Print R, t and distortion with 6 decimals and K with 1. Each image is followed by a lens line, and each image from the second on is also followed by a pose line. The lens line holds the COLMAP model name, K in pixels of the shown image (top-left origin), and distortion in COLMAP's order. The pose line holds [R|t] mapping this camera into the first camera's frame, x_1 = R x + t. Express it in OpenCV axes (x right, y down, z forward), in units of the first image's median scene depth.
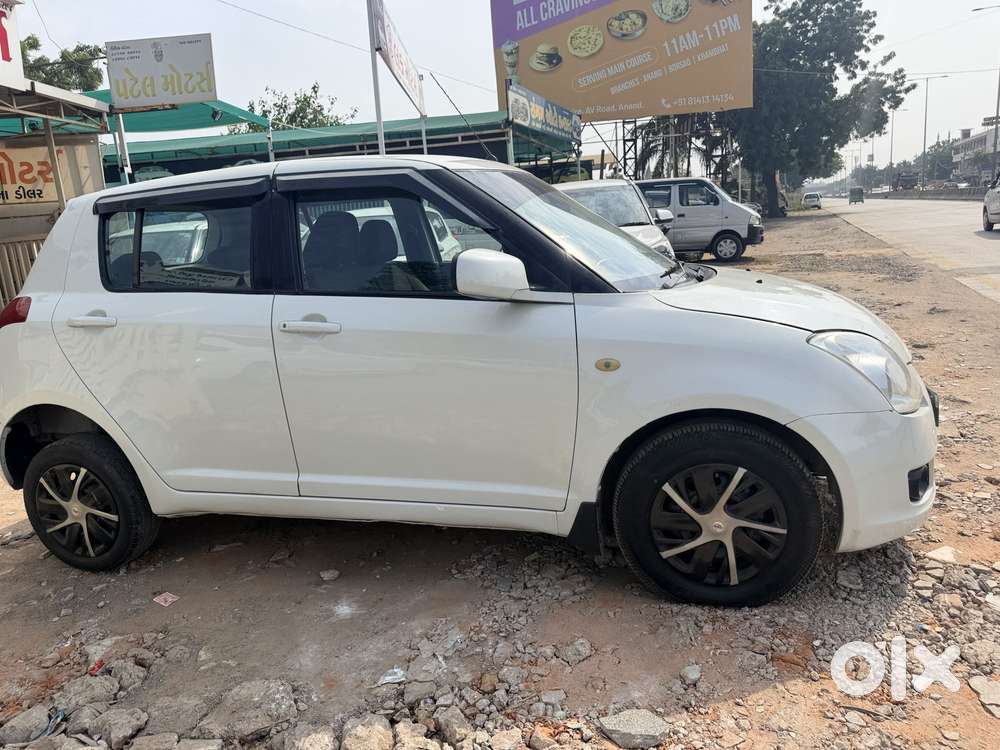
lens RADIAL K [[712.5, 0, 494.2], [0, 712.5, 377.9], [0, 0, 1]] dist [0.020006, -0.032301]
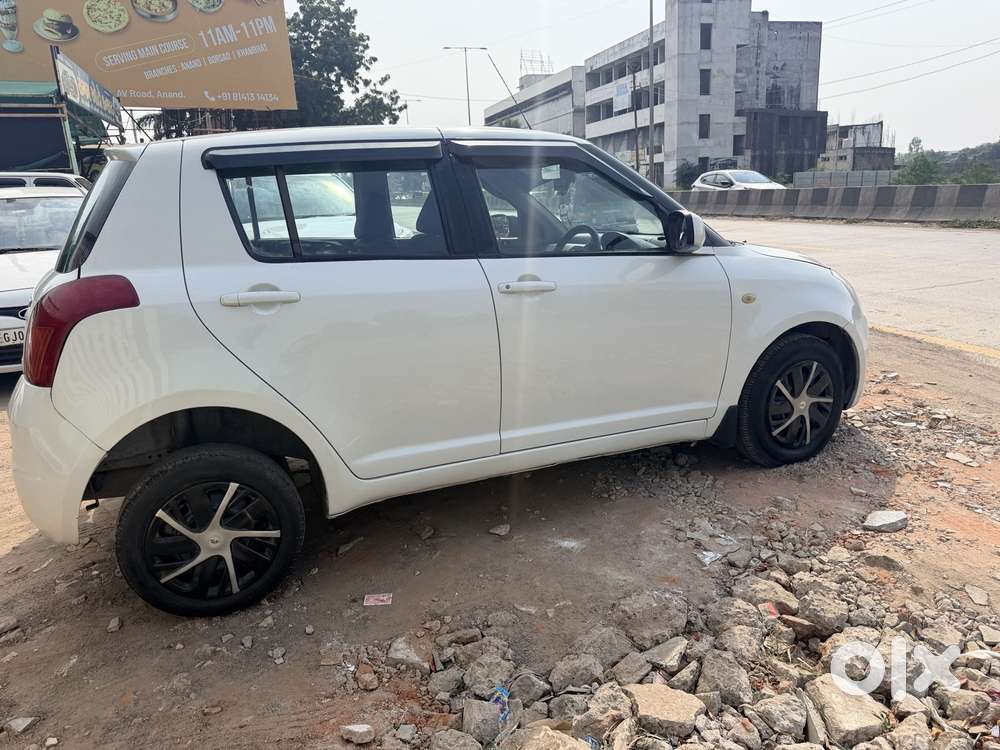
lens RADIAL K [[708.2, 0, 500.6], [0, 708.2, 378.6], [0, 0, 1]] dist [0.031301, -0.035791]
pose [[0.781797, -0.123172, 0.611246, -0.222973], [0.123593, 0.991456, 0.041710, 0.003689], [-0.611161, 0.042936, 0.790341, 0.047637]]
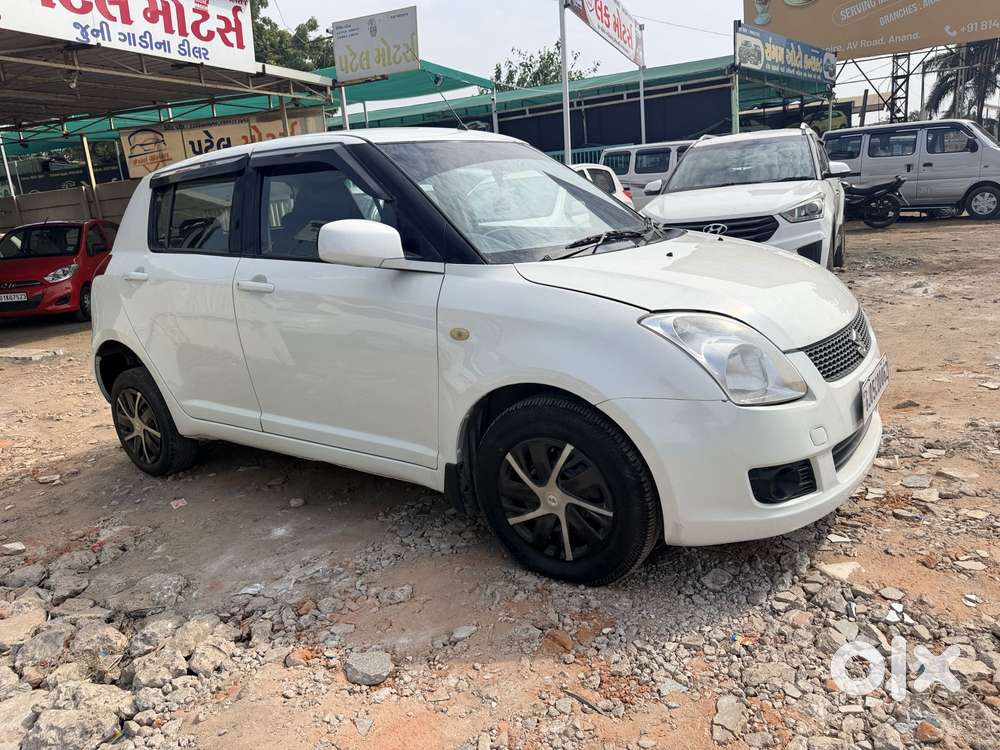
lens RADIAL K [[710.1, 0, 498.1], [0, 710.1, 372.5], [0, 0, 1]] dist [0.014366, -0.024754]
pose [[0.939628, 0.072409, -0.334450, 0.118925], [-0.054059, 0.996493, 0.063864, -0.006435], [0.337901, -0.041928, 0.940247, 0.010331]]
